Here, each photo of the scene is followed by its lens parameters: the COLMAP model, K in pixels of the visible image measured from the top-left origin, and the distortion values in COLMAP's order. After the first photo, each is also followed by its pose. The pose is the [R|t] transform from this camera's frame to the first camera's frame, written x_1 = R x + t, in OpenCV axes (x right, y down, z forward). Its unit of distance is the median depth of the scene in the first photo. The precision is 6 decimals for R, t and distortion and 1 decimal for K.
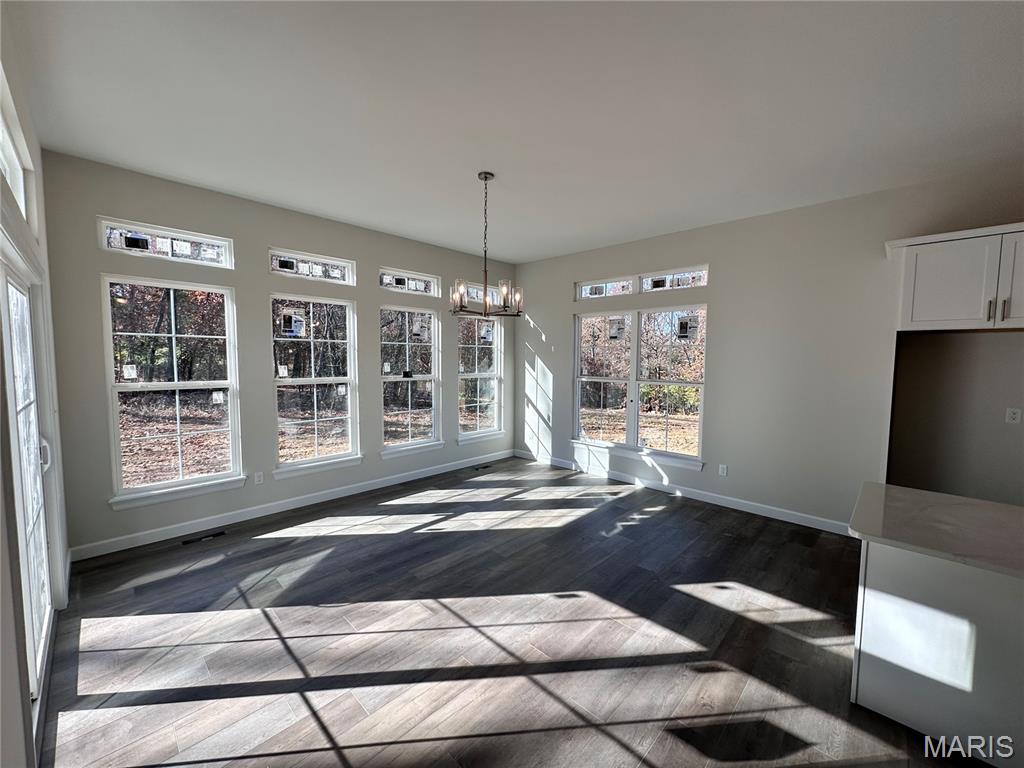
lens RADIAL K [[404.1, 0, 500.3], [0, 404.1, 382.5], [0, 0, 1]] dist [-0.001951, -0.000160]
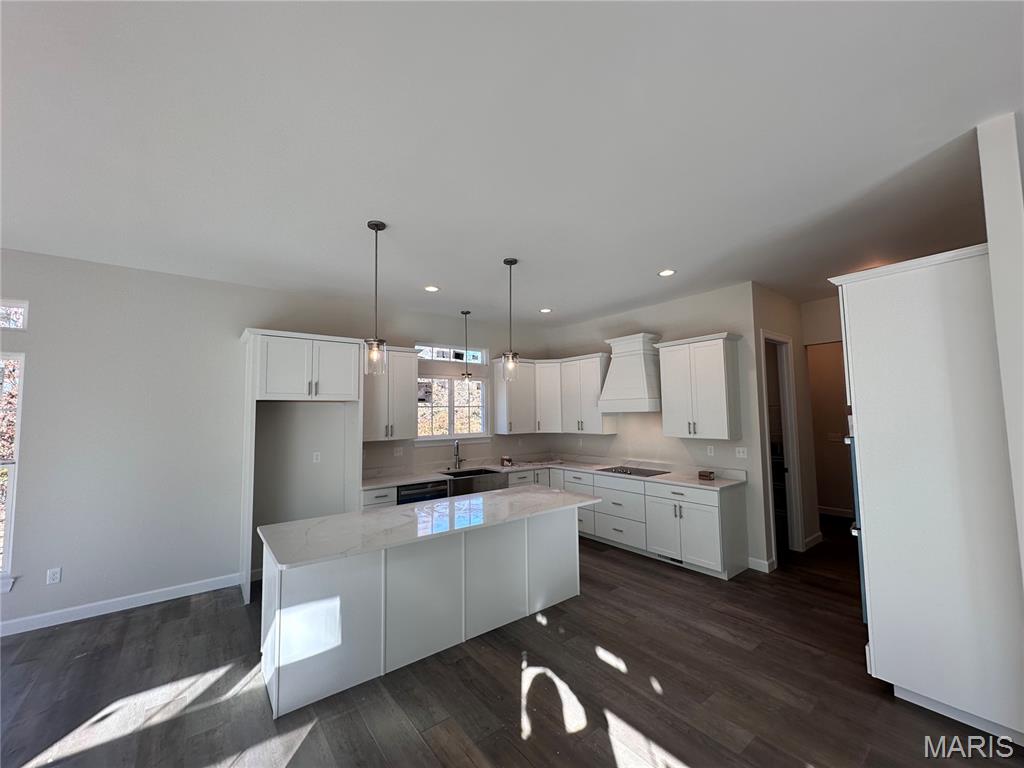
lens RADIAL K [[404.1, 0, 510.2], [0, 404.1, 387.9], [0, 0, 1]] dist [-0.001951, -0.000160]
pose [[0.128864, 0.065518, 0.989496, -0.181312], [0.083799, 0.993527, -0.076698, -0.001997], [-0.988115, 0.092803, 0.122540, 0.075560]]
